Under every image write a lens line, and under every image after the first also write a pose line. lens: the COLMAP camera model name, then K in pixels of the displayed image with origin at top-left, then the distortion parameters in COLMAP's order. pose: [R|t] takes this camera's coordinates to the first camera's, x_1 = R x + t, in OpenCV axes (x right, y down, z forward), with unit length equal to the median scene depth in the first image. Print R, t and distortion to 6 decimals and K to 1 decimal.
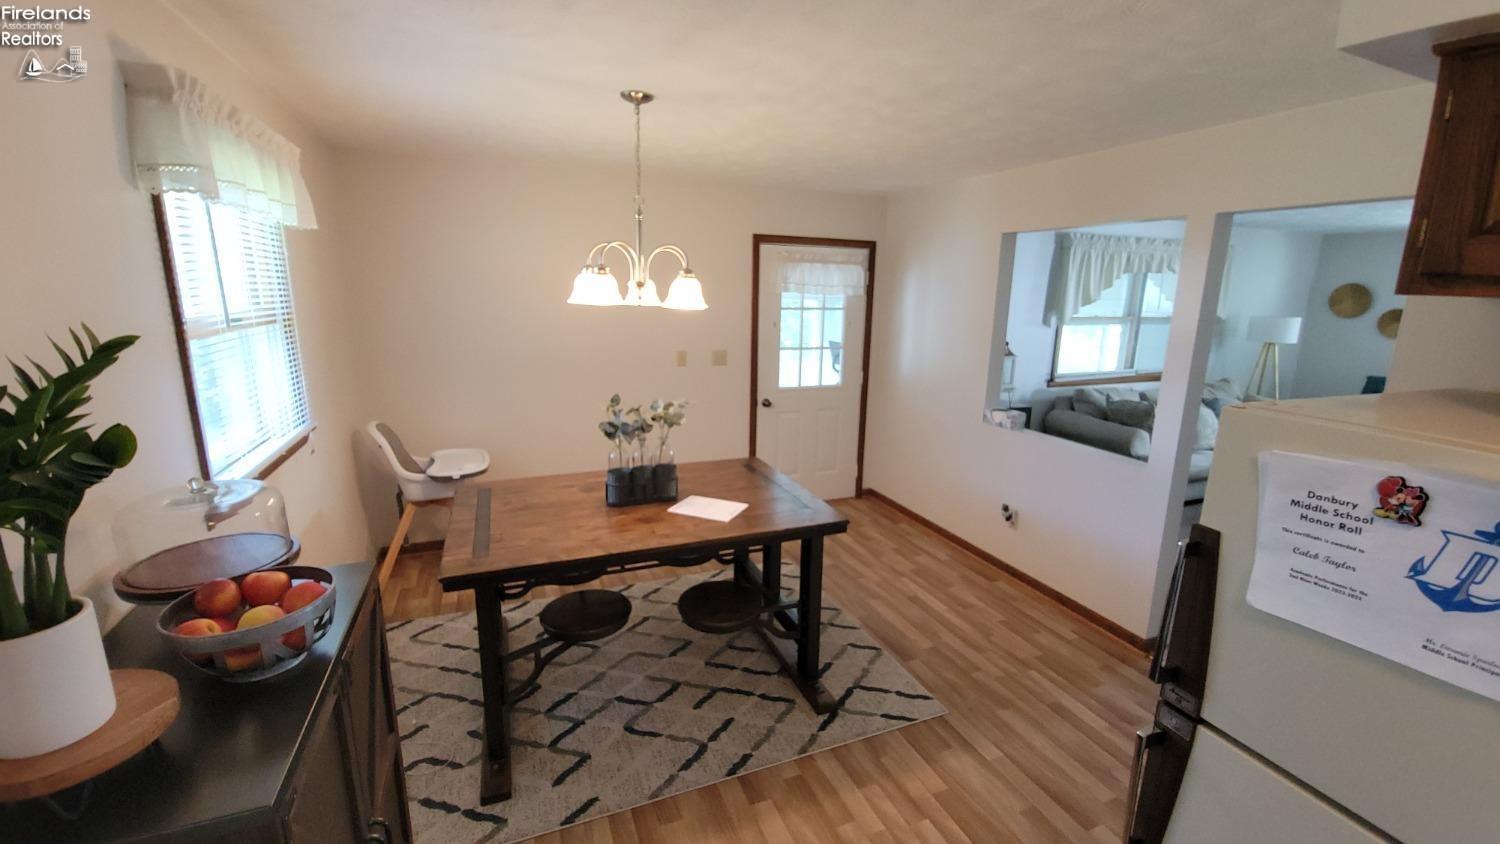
lens RADIAL K [[607.3, 0, 750.0], [0, 607.3, 422.0], [0, 0, 1]] dist [0.014703, -0.013537]
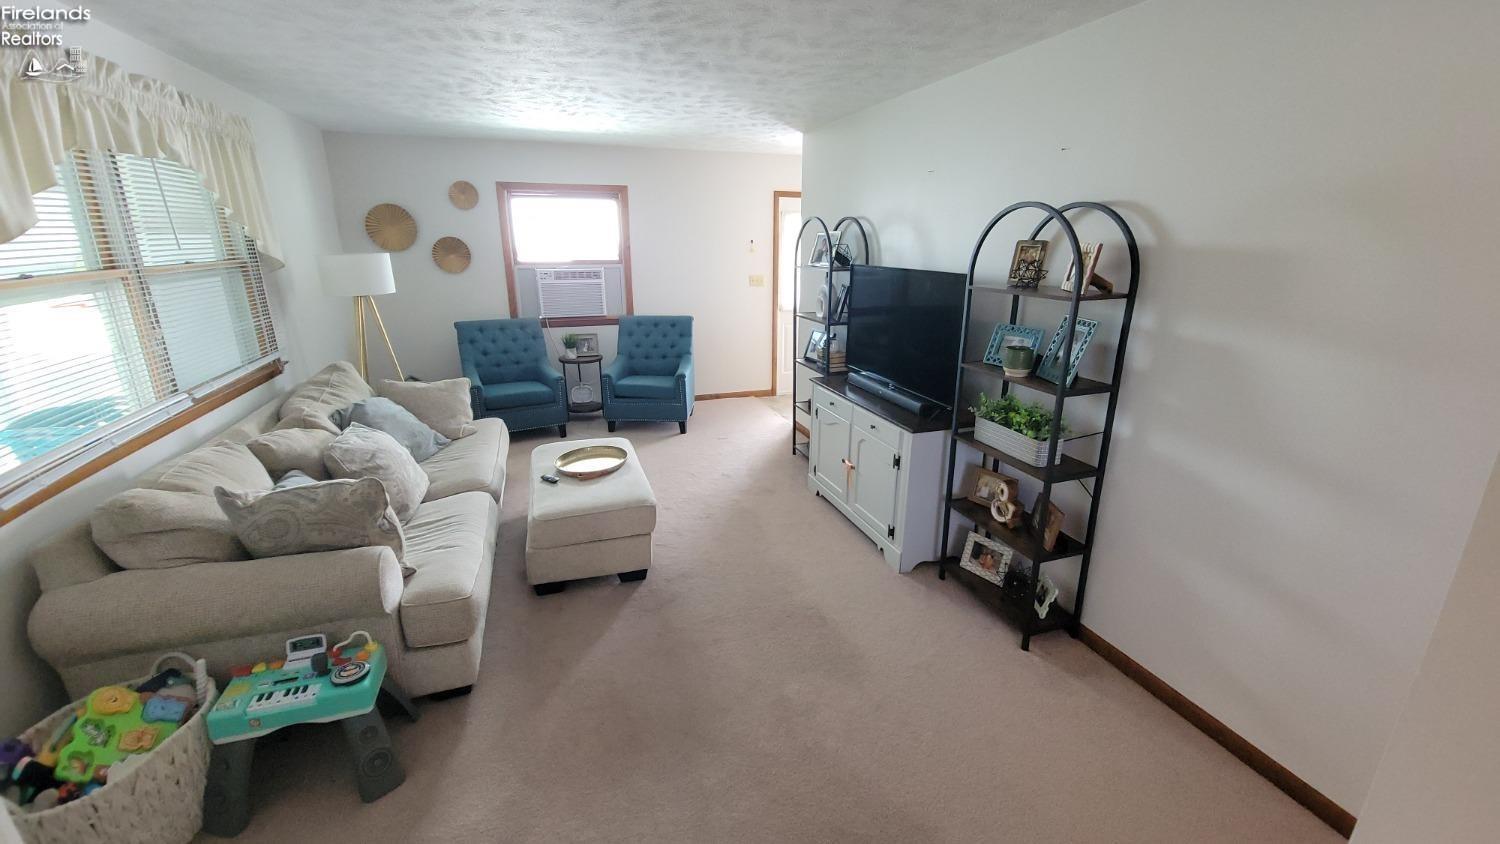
lens RADIAL K [[607.3, 0, 750.0], [0, 607.3, 422.0], [0, 0, 1]] dist [0.014703, -0.013537]
pose [[0.073112, -0.307424, 0.948760, 0.266218], [0.213781, 0.934024, 0.286175, -0.112479], [-0.974142, 0.181904, 0.134009, 0.602085]]
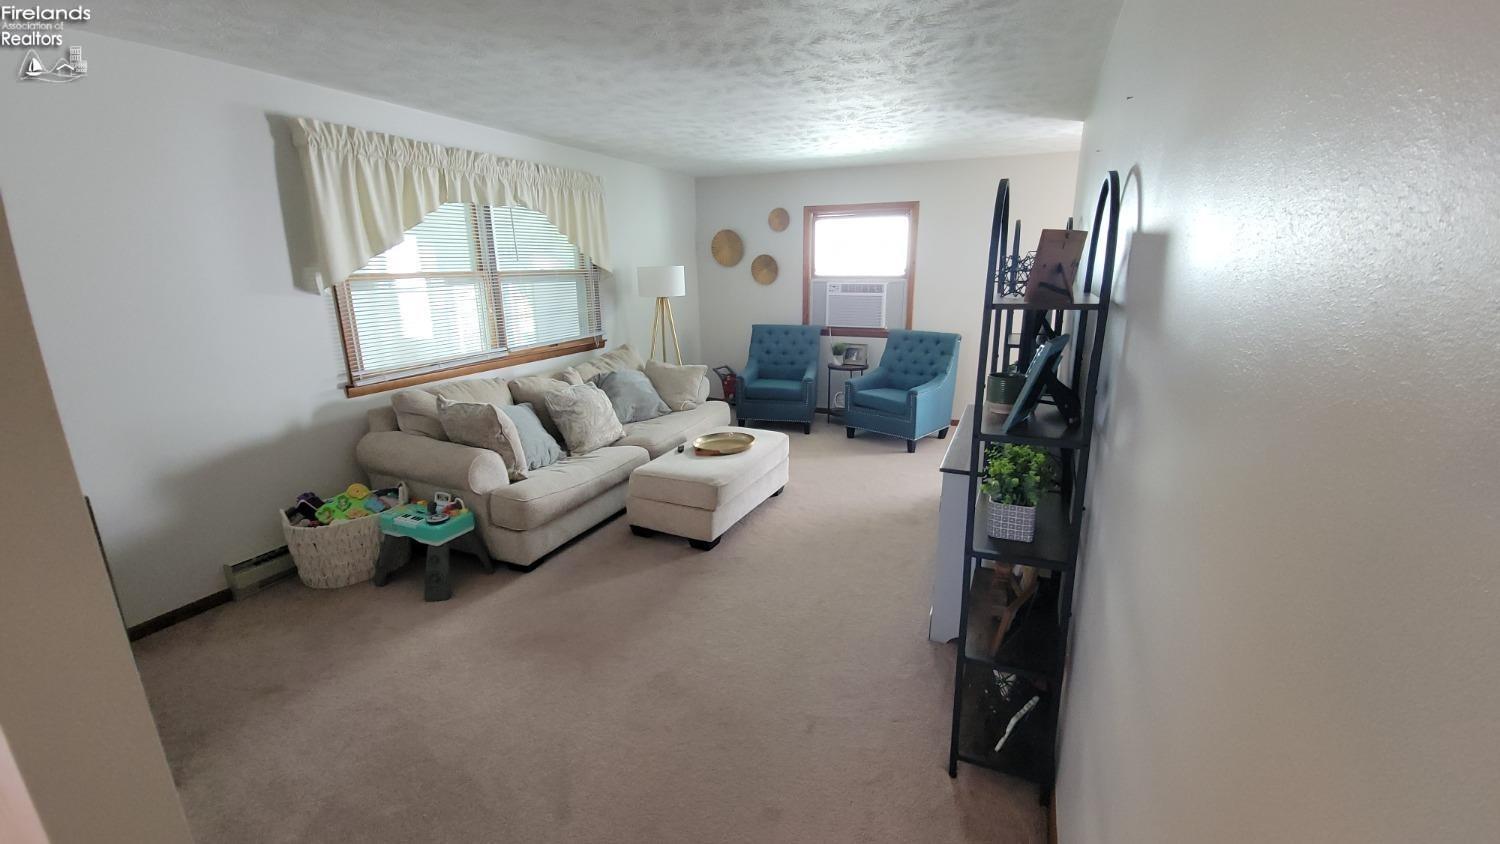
lens RADIAL K [[607.3, 0, 750.0], [0, 607.3, 422.0], [0, 0, 1]] dist [0.014703, -0.013537]
pose [[0.733310, -0.197892, 0.650458, 0.390815], [0.169455, 0.979710, 0.107022, -0.031577], [-0.658439, 0.031743, 0.751965, 0.310555]]
